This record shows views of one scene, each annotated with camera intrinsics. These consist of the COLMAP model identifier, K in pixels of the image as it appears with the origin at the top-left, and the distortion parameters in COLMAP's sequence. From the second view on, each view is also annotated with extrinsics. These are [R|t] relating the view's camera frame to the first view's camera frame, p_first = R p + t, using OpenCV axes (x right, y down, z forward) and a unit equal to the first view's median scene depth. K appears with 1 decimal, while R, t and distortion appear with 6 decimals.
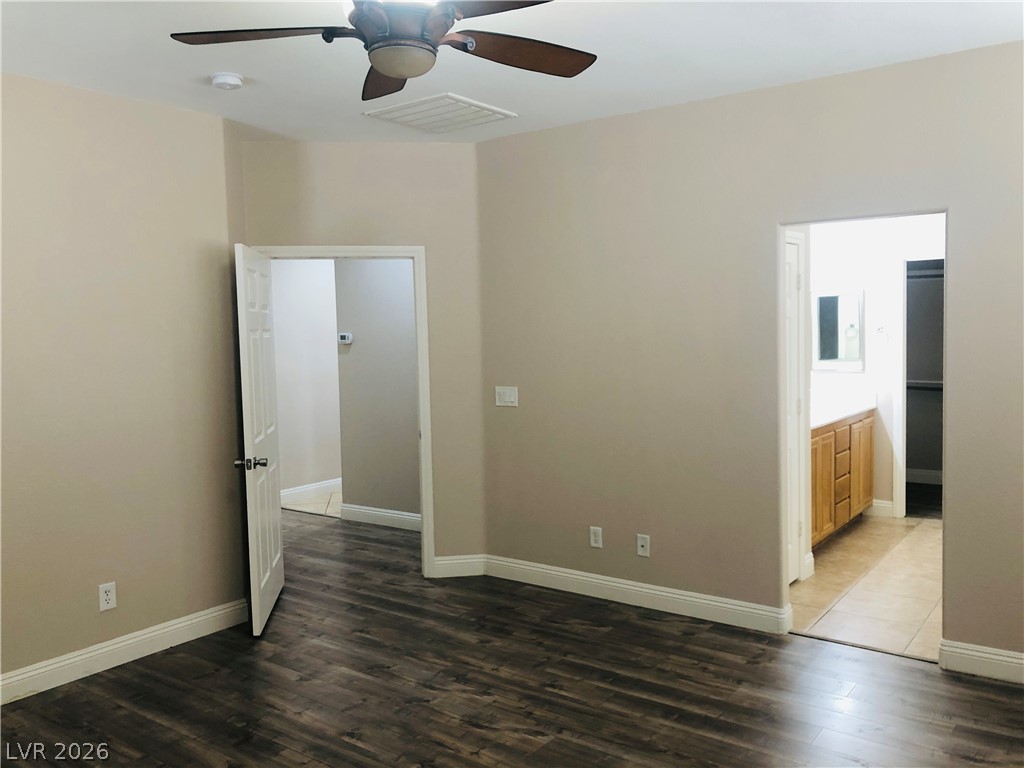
lens RADIAL K [[842.1, 0, 476.6], [0, 842.1, 398.4], [0, 0, 1]] dist [0.038911, -0.033535]
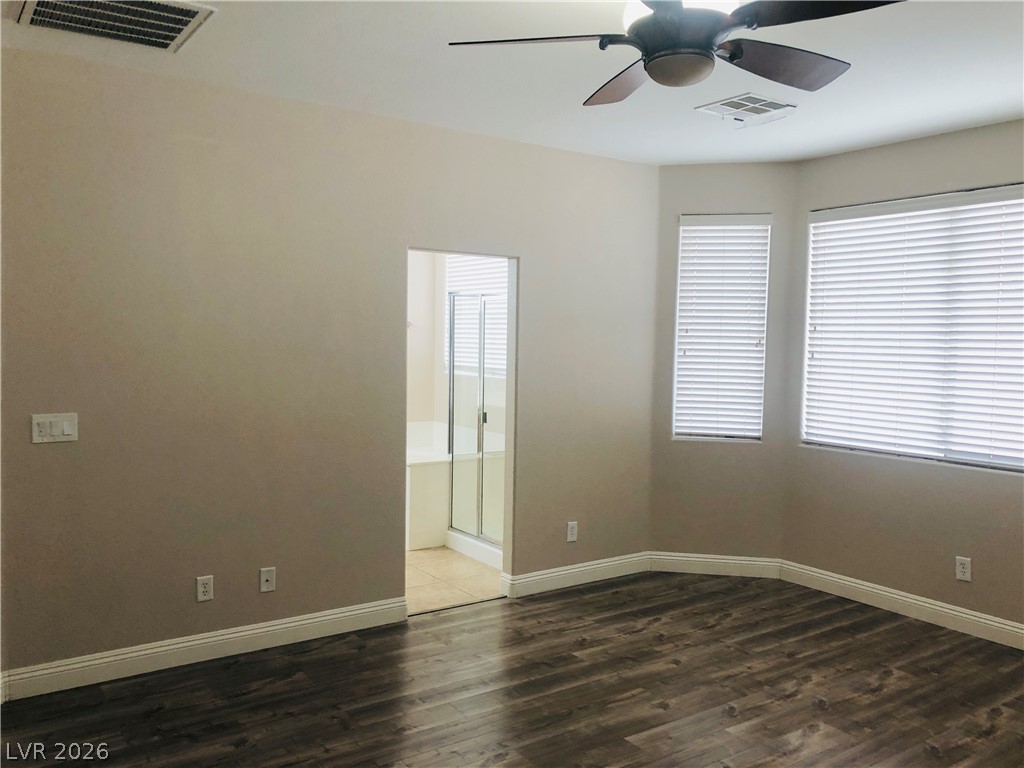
lens RADIAL K [[842.1, 0, 510.4], [0, 842.1, 387.6], [0, 0, 1]] dist [0.038911, -0.033535]
pose [[0.290360, -0.047682, 0.955729, -0.632138], [0.034967, 0.998619, 0.039199, -0.059883], [-0.956278, 0.022037, 0.291627, 0.540409]]
